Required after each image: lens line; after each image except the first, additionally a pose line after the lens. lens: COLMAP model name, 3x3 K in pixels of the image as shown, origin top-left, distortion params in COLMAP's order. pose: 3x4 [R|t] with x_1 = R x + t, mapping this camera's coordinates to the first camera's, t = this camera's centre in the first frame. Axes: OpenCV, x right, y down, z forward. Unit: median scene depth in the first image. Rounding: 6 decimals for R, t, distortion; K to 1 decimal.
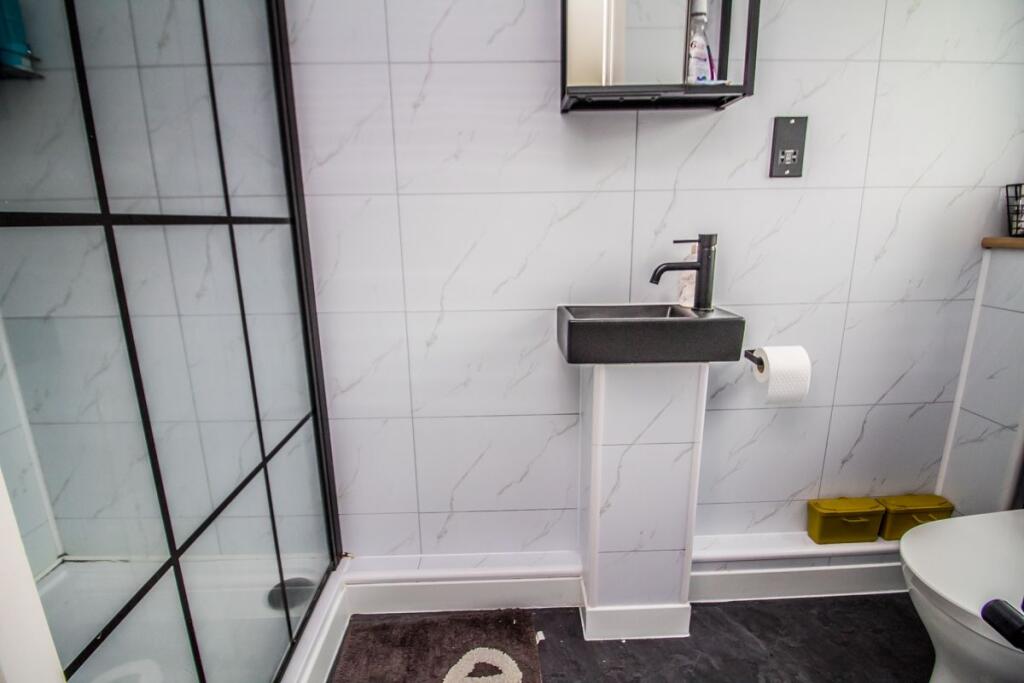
lens RADIAL K [[472.7, 0, 516.0], [0, 472.7, 336.9], [0, 0, 1]] dist [-0.011393, -0.005999]
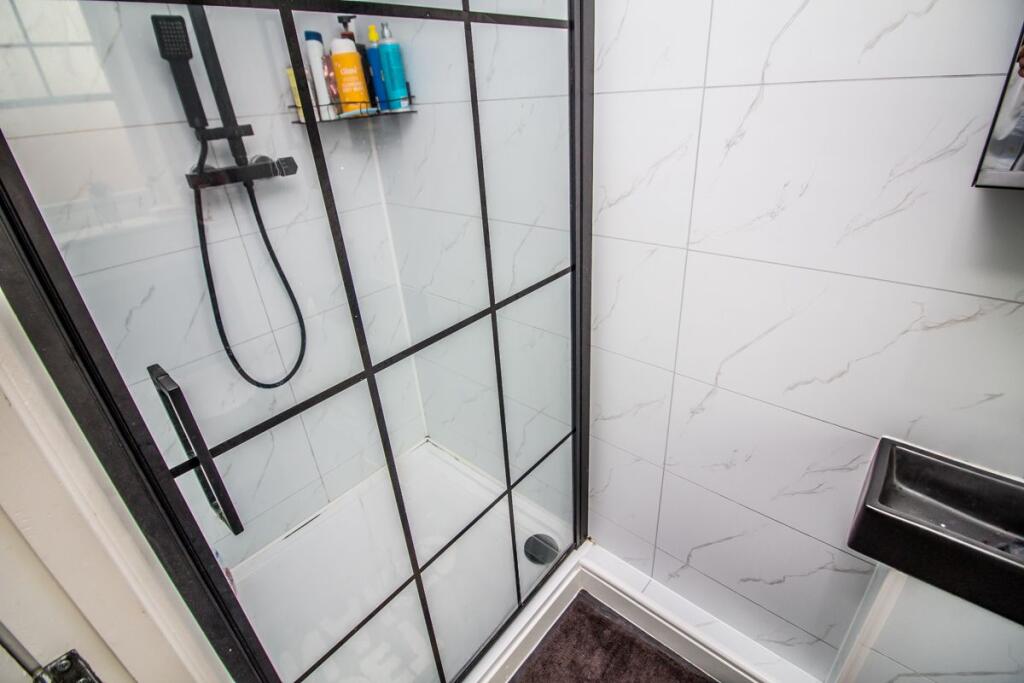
lens RADIAL K [[472.7, 0, 512.0], [0, 472.7, 337.5], [0, 0, 1]] dist [-0.011393, -0.005999]
pose [[0.725617, 0.283902, -0.626801, 0.080728], [-0.105090, 0.945954, 0.306801, -0.355900], [0.680026, -0.156750, 0.716236, 0.168275]]
